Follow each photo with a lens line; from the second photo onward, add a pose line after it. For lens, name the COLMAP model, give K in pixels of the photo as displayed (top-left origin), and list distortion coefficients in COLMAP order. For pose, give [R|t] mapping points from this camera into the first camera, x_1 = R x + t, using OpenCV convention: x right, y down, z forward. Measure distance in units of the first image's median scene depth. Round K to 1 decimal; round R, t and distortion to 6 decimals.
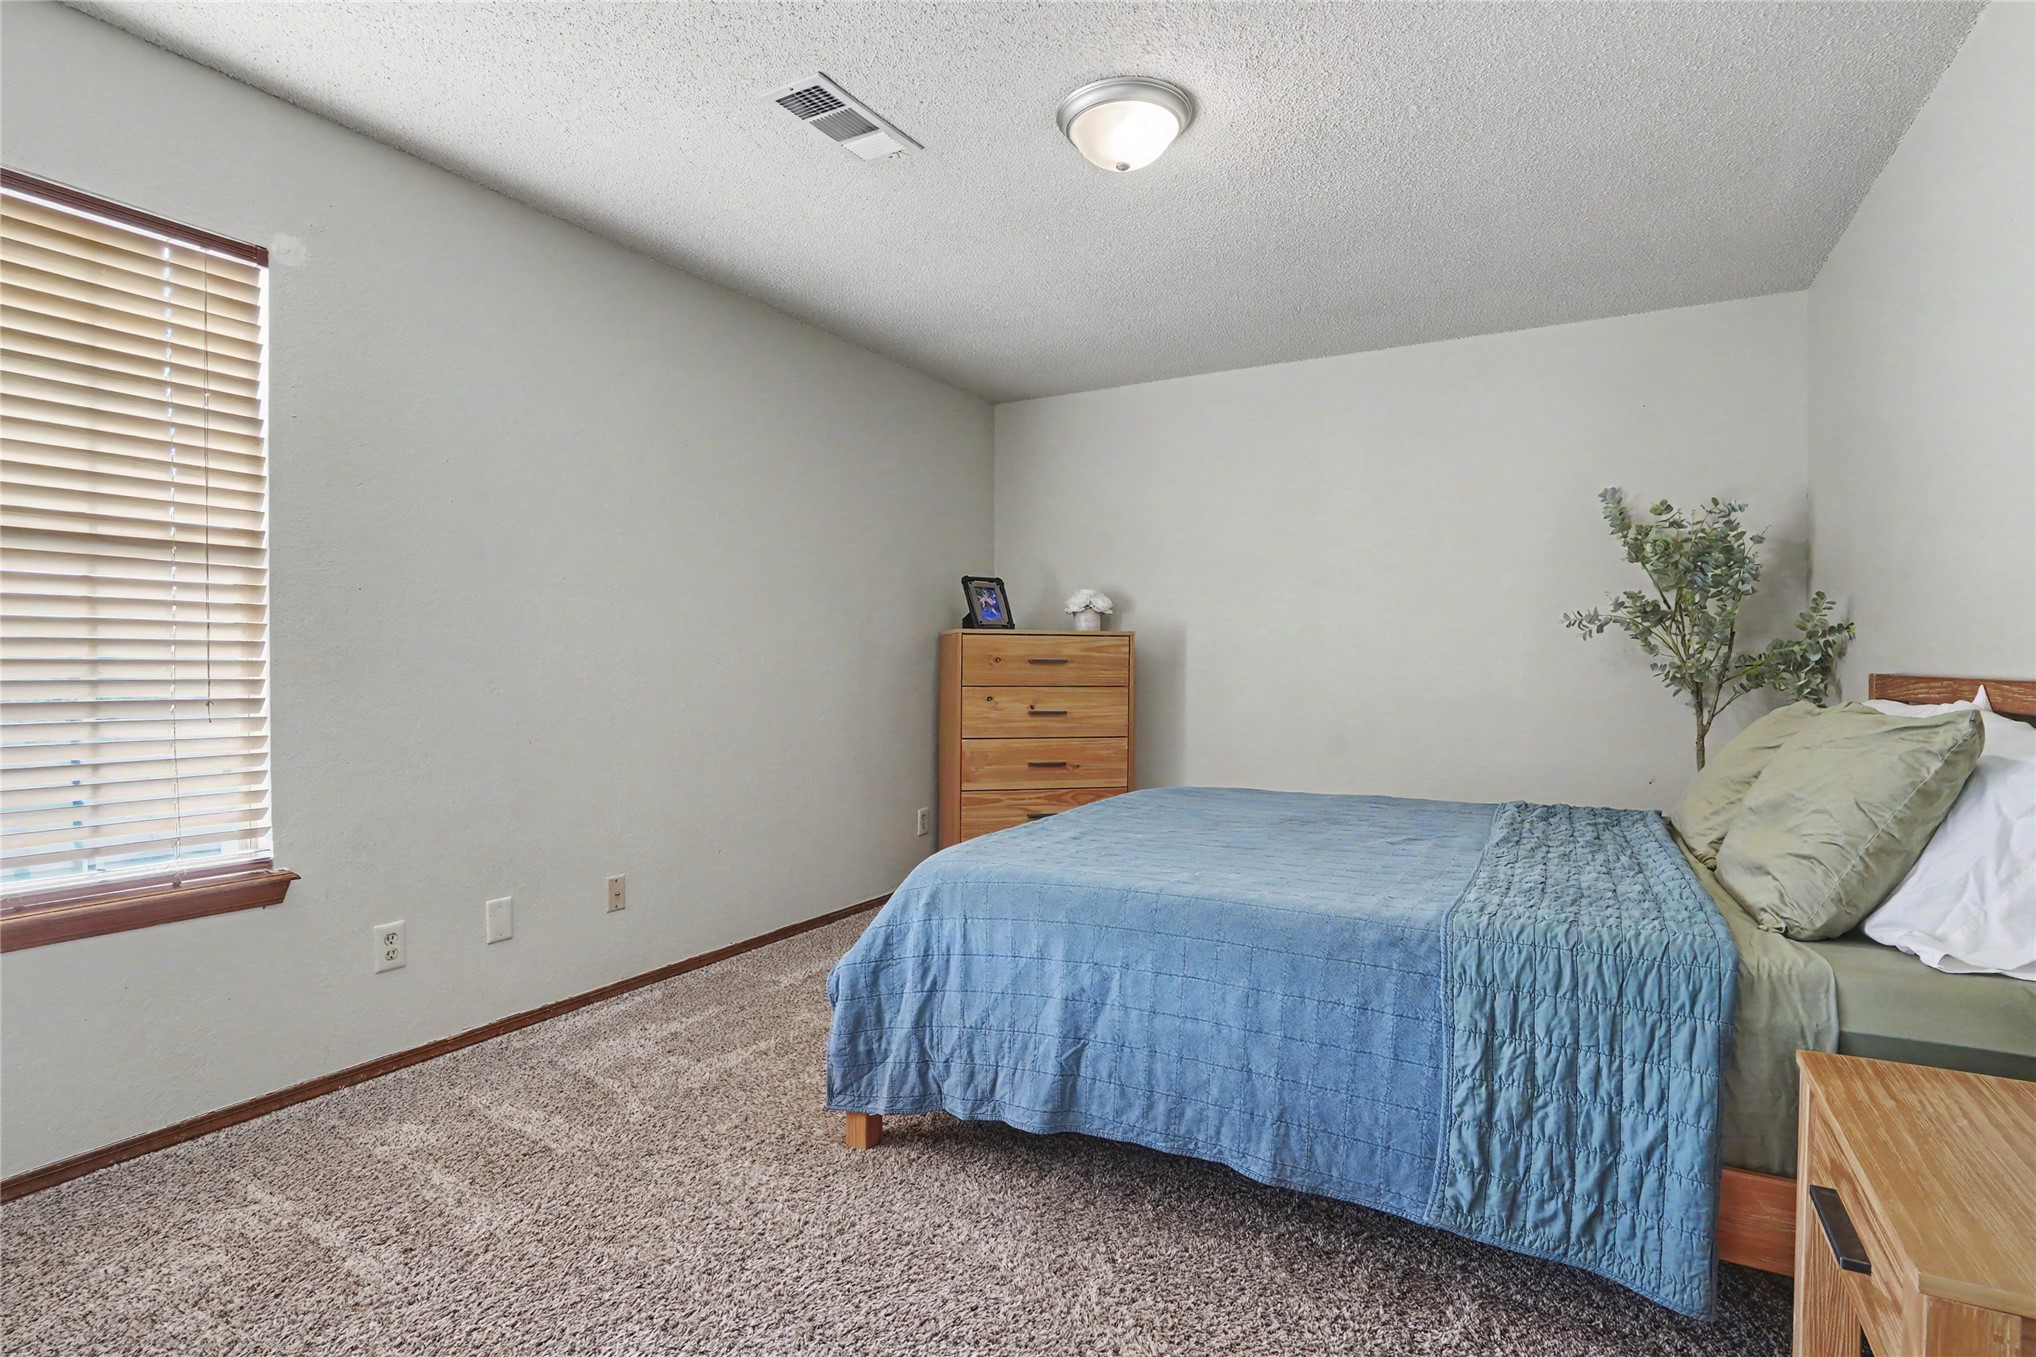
lens RADIAL K [[1001.8, 0, 1018.0], [0, 1001.8, 678.5], [0, 0, 1]] dist [-0.044607, 0.000449]
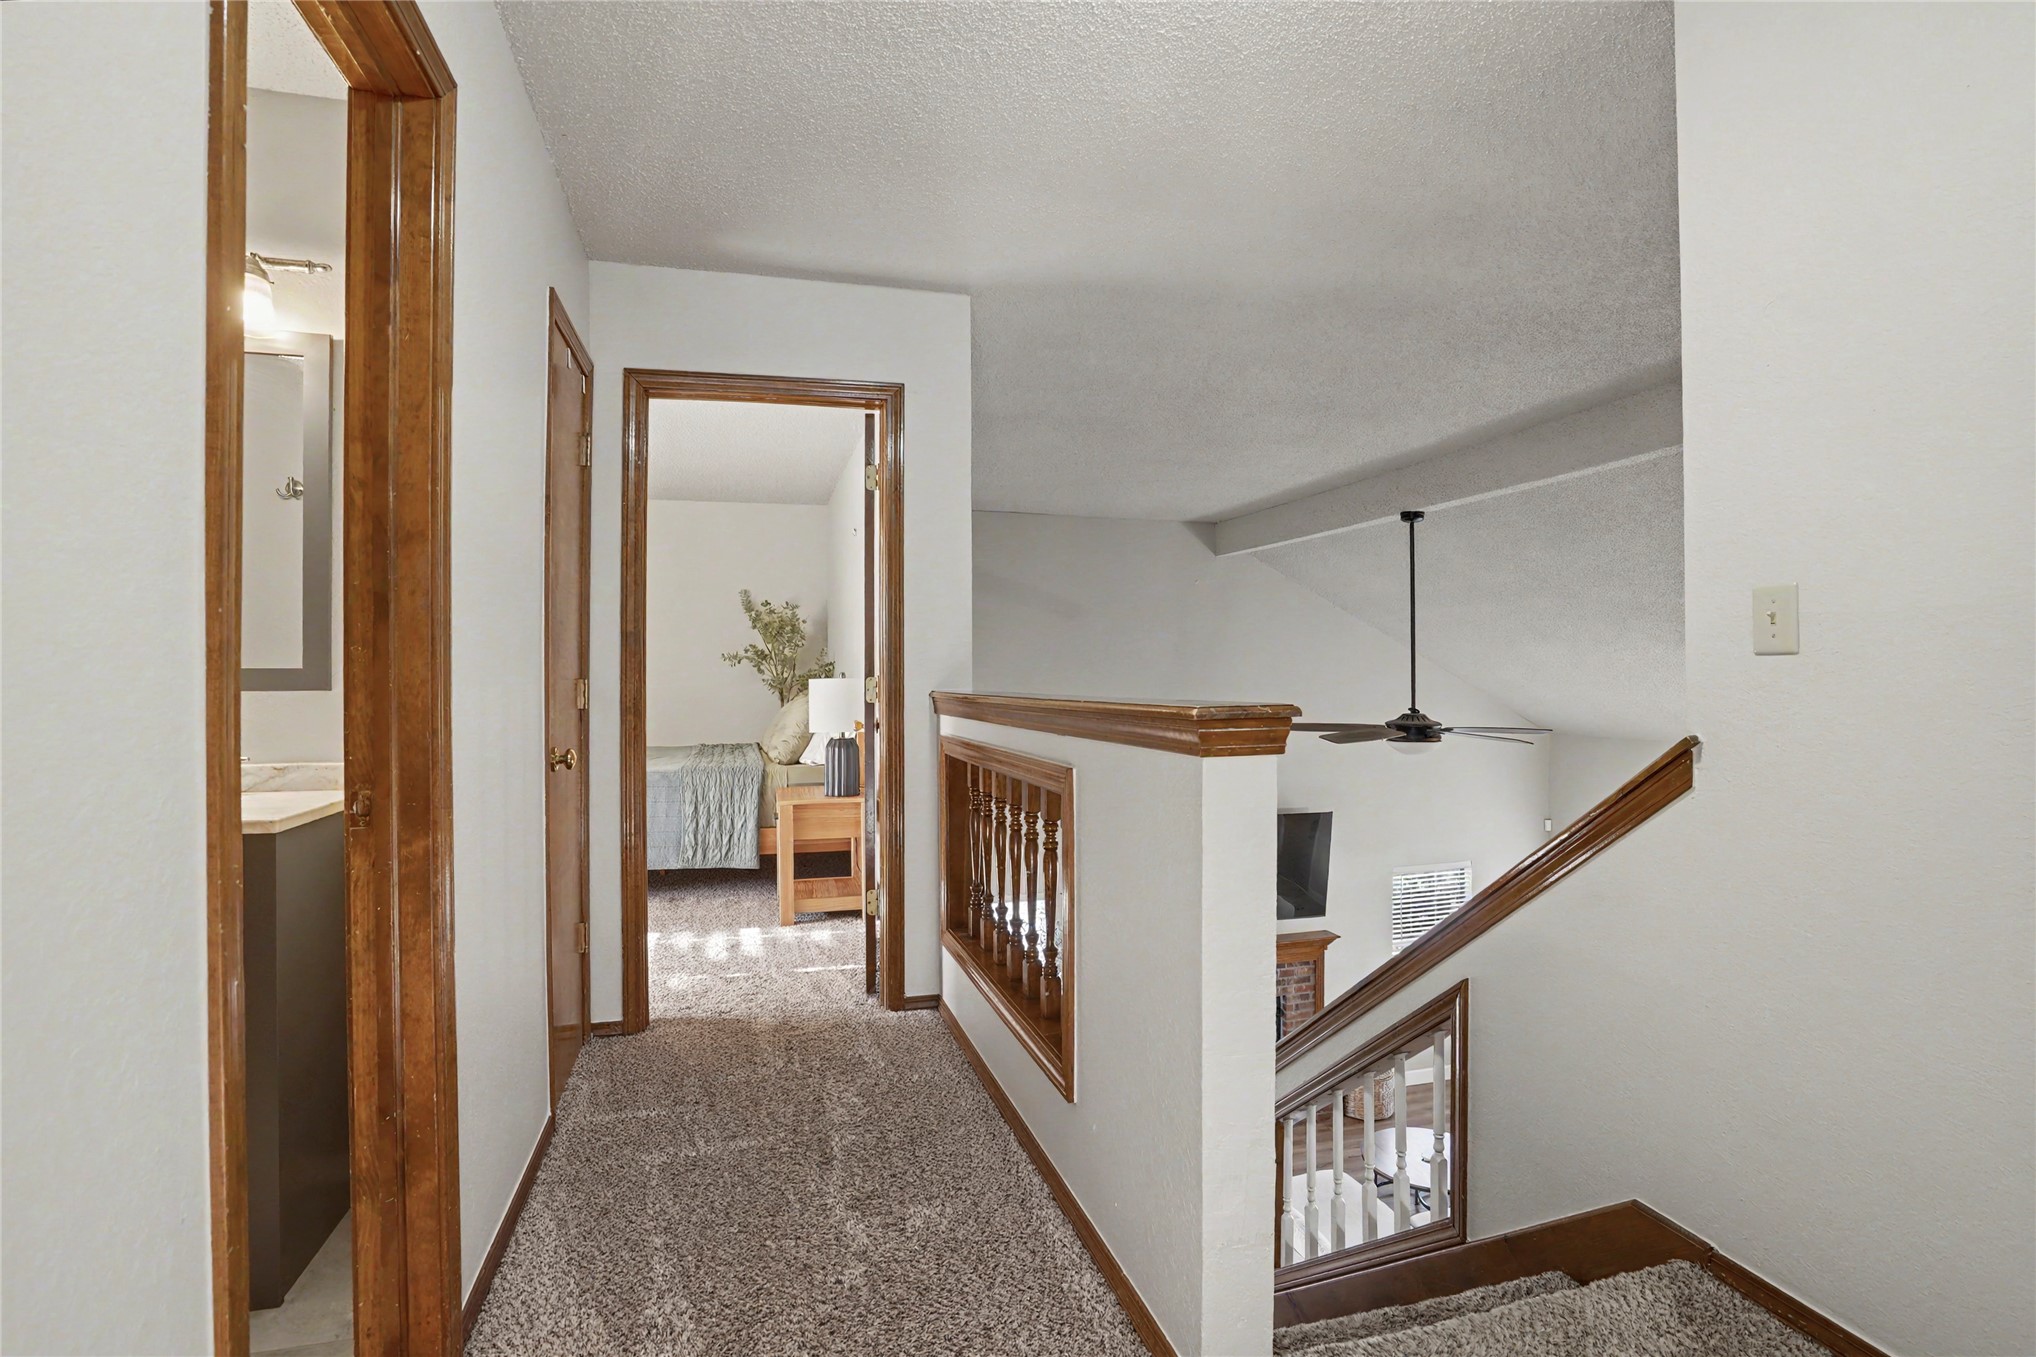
lens RADIAL K [[1001.8, 0, 1018.0], [0, 1001.8, 678.5], [0, 0, 1]] dist [-0.044607, 0.000449]
pose [[0.710933, -0.010572, 0.703180, -1.009566], [0.013761, 0.999905, 0.001120, -0.025459], [-0.703125, 0.008880, 0.711011, -1.961053]]
